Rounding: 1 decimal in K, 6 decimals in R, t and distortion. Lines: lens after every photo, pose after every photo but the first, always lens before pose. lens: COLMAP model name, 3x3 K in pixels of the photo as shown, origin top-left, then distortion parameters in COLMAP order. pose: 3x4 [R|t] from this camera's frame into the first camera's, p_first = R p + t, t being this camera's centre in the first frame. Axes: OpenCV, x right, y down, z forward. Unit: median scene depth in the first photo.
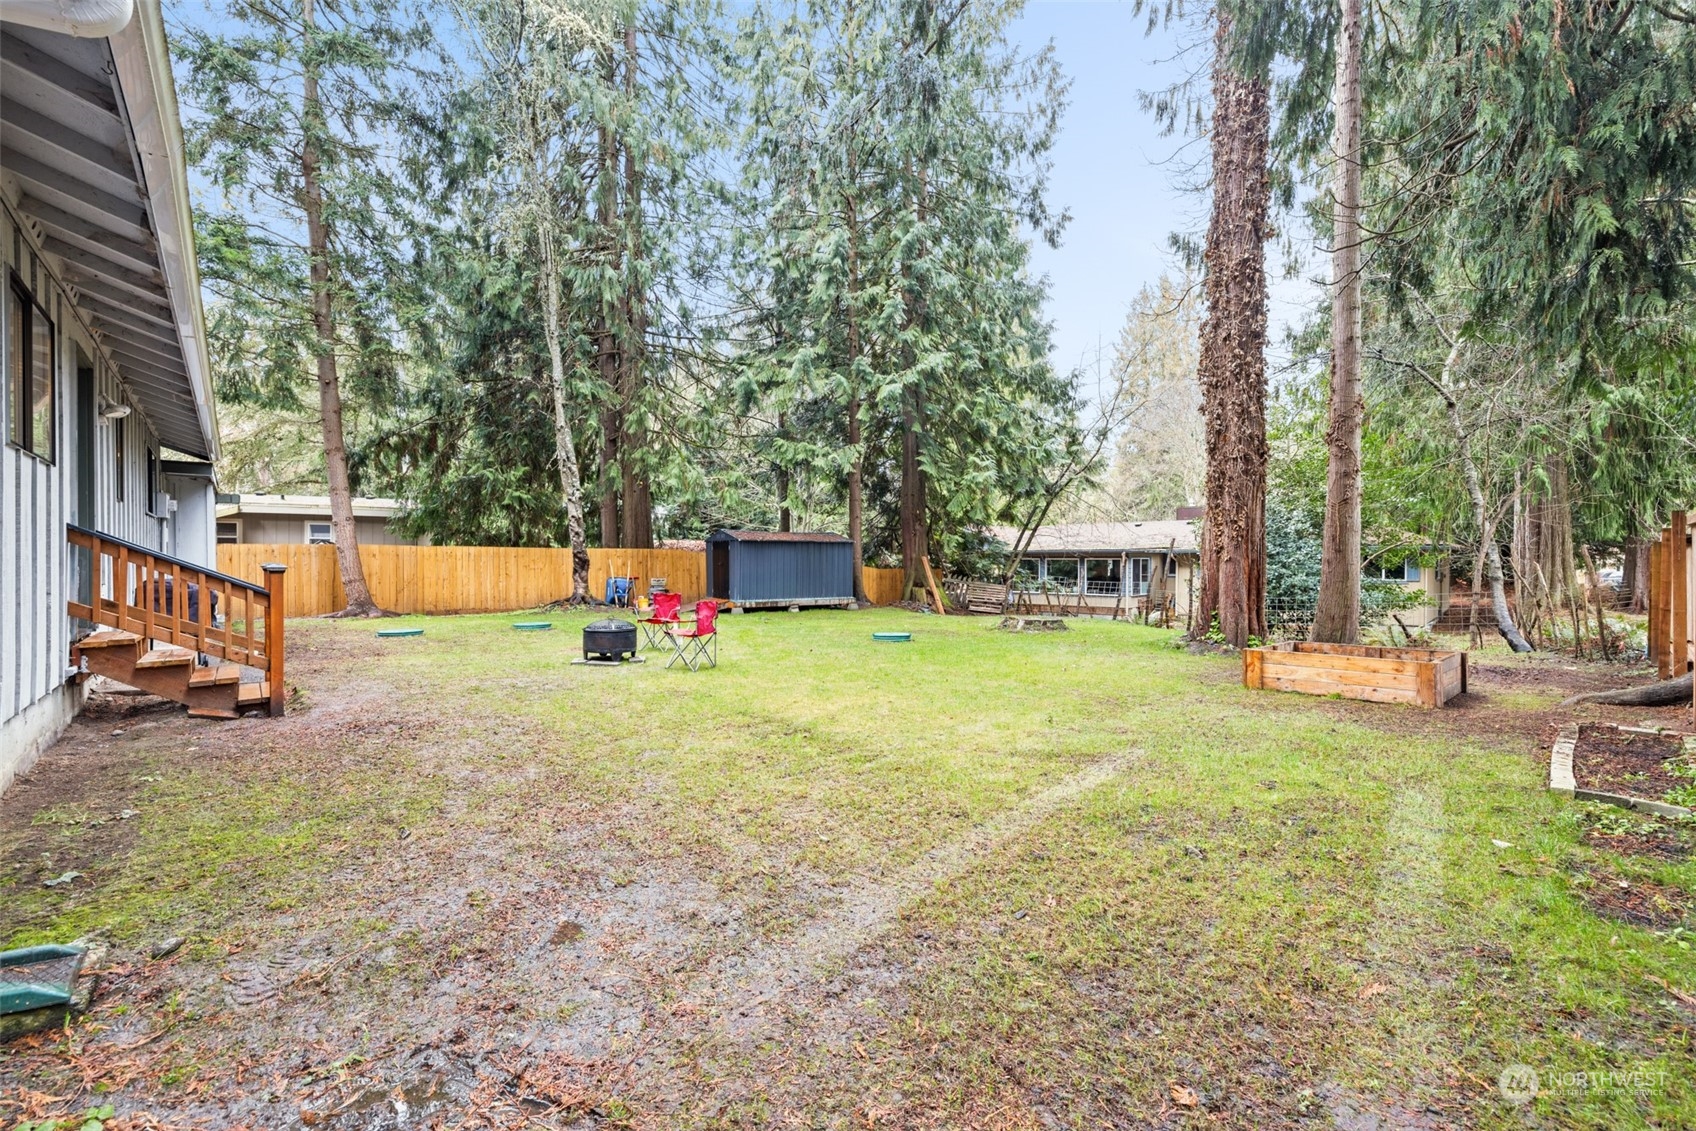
lens RADIAL K [[723.6, 0, 840.5], [0, 723.6, 548.0], [0, 0, 1]] dist [0.001626, 0.000267]
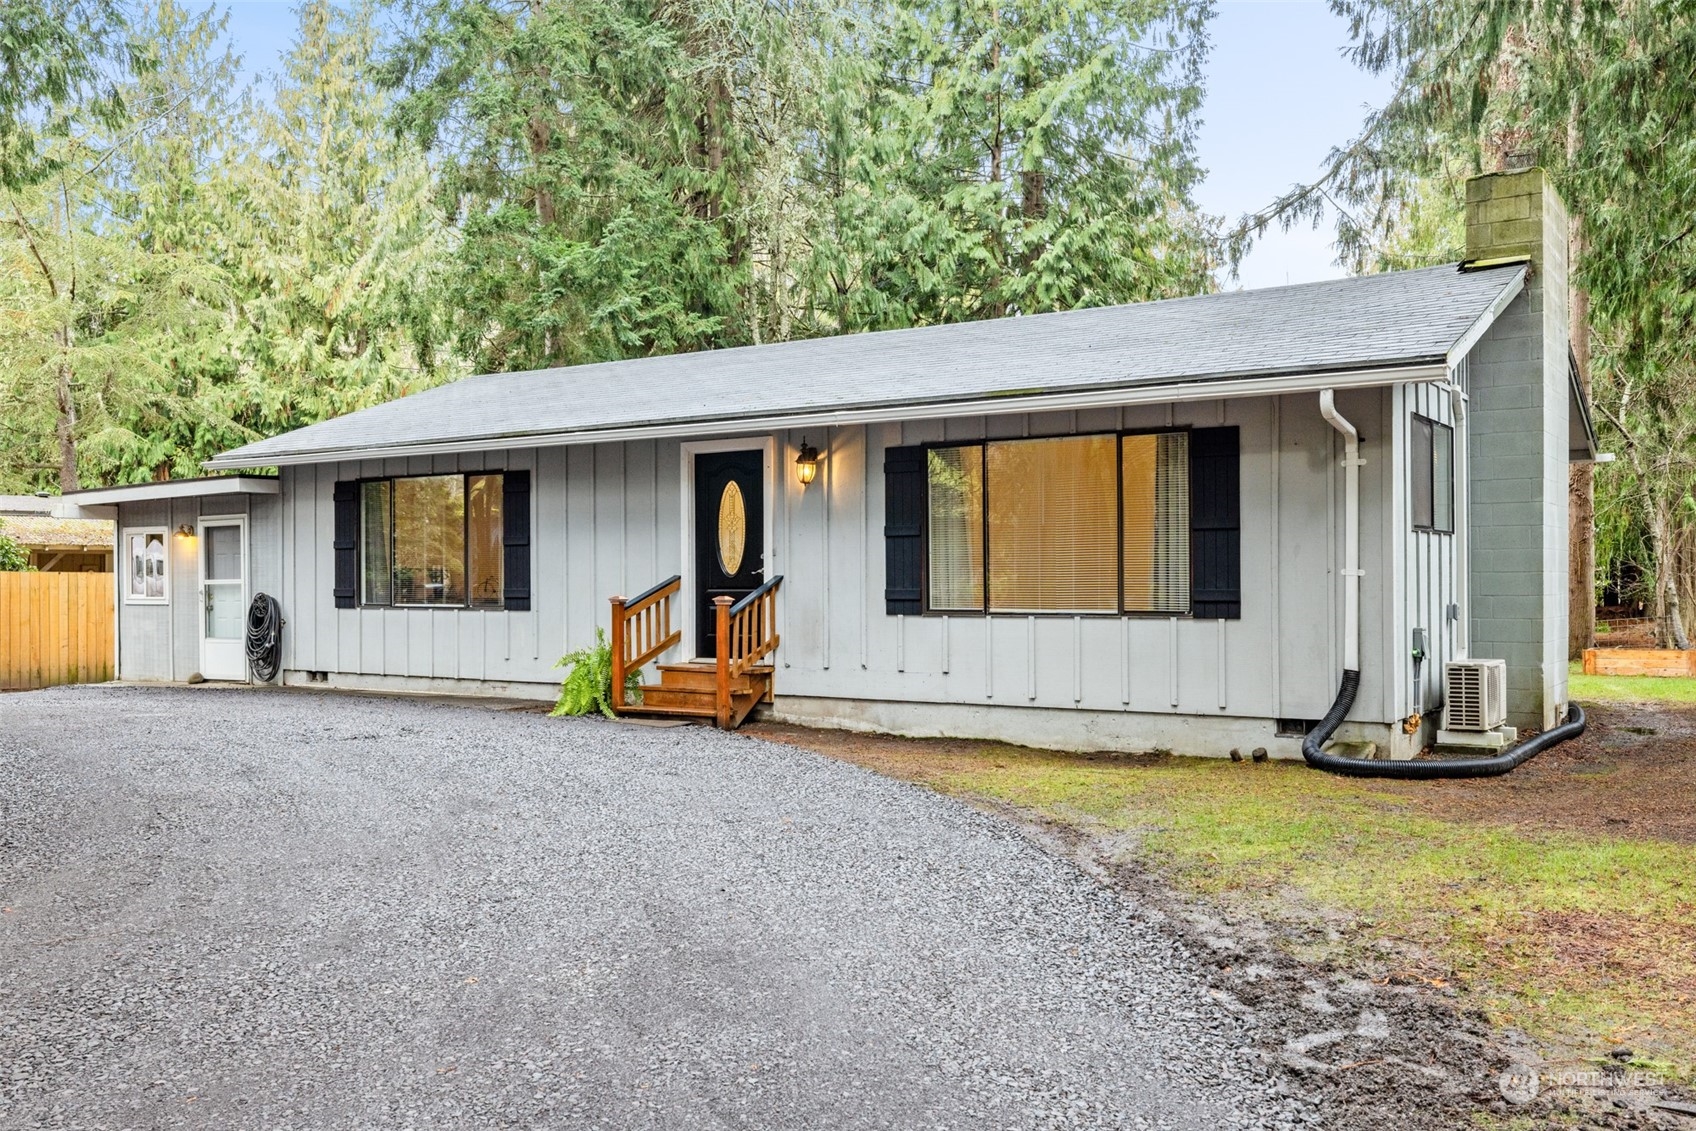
lens RADIAL K [[1497.8, 0, 770.2], [0, 1497.8, 567.8], [0, 0, 1]] dist [0.000890, -0.001252]
pose [[0.964116, -0.007002, 0.265390, -1.293036], [0.007924, 0.999966, -0.002402, -0.024472], [-0.265364, 0.004418, 0.964138, -1.067948]]
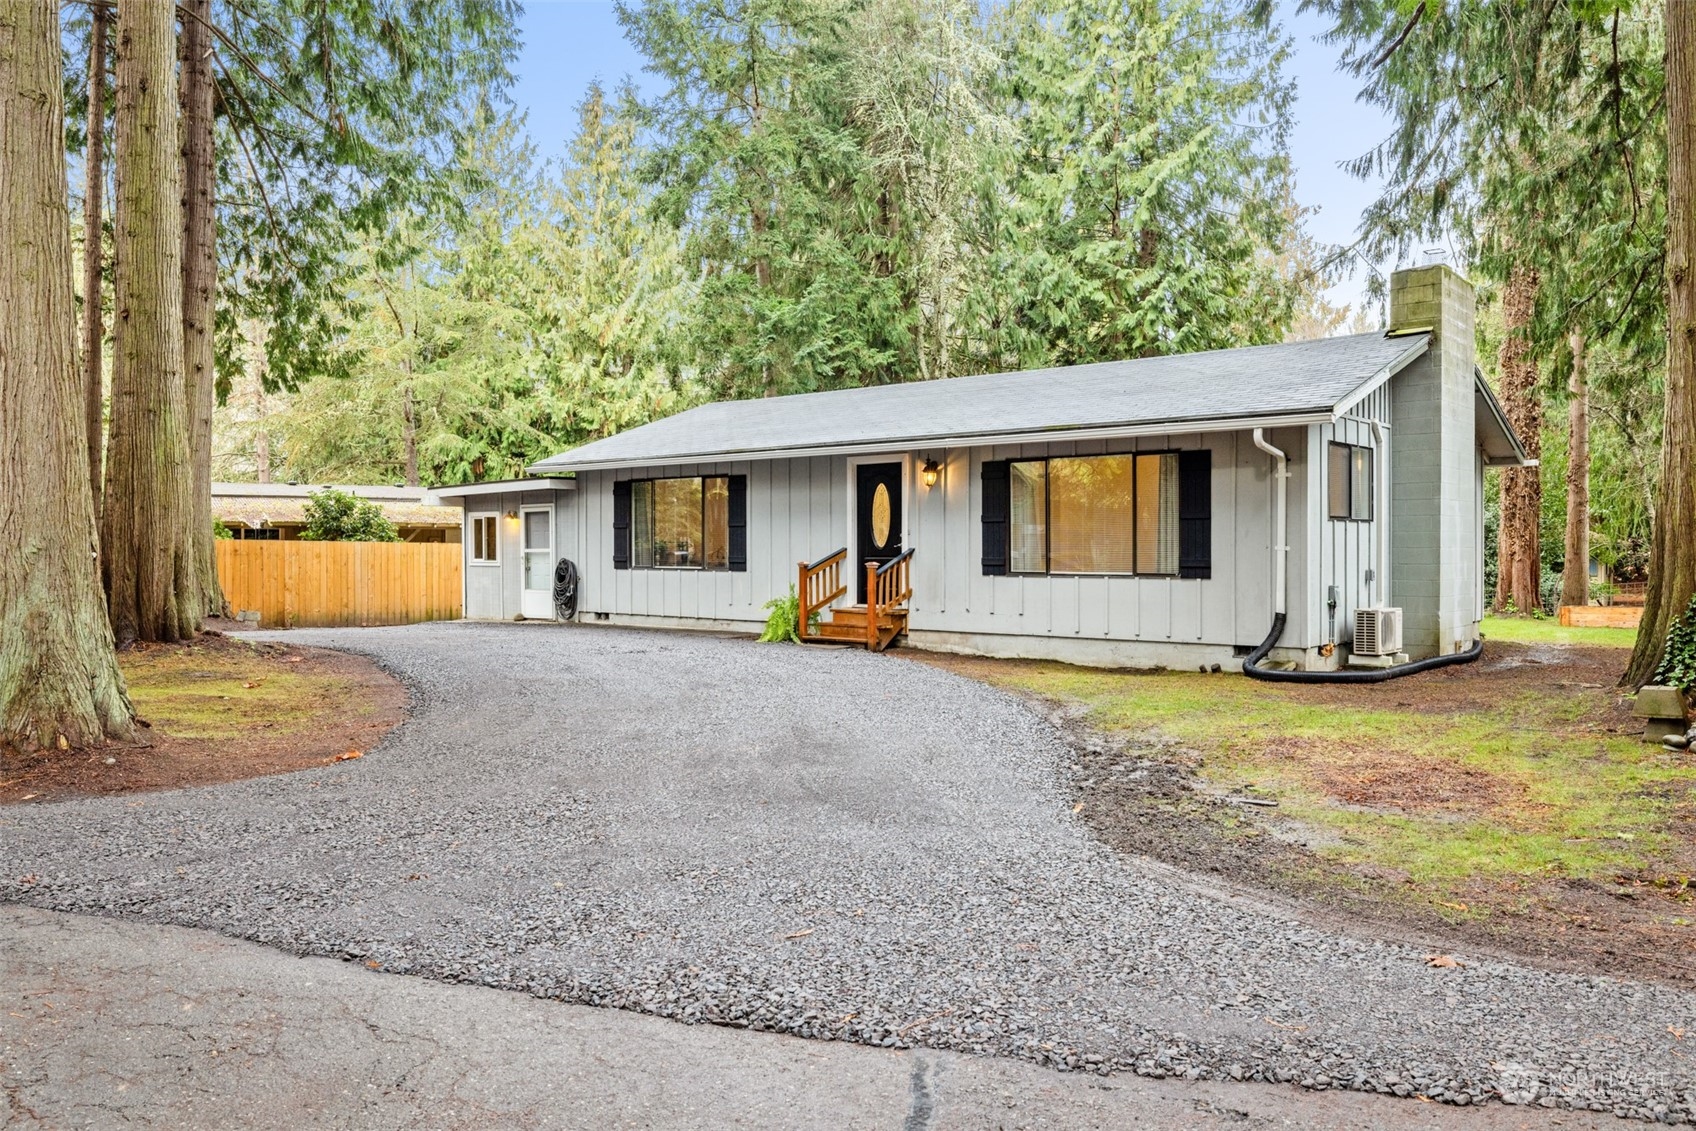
lens RADIAL K [[1259.7, 0, 832.4], [0, 1259.7, 545.9], [0, 0, 1]] dist [-0.006667, 0.005981]
pose [[0.986000, -0.005502, 0.166653, -1.307644], [0.005021, 0.999982, 0.003307, -0.029126], [-0.166668, -0.002424, 0.986010, -1.361727]]
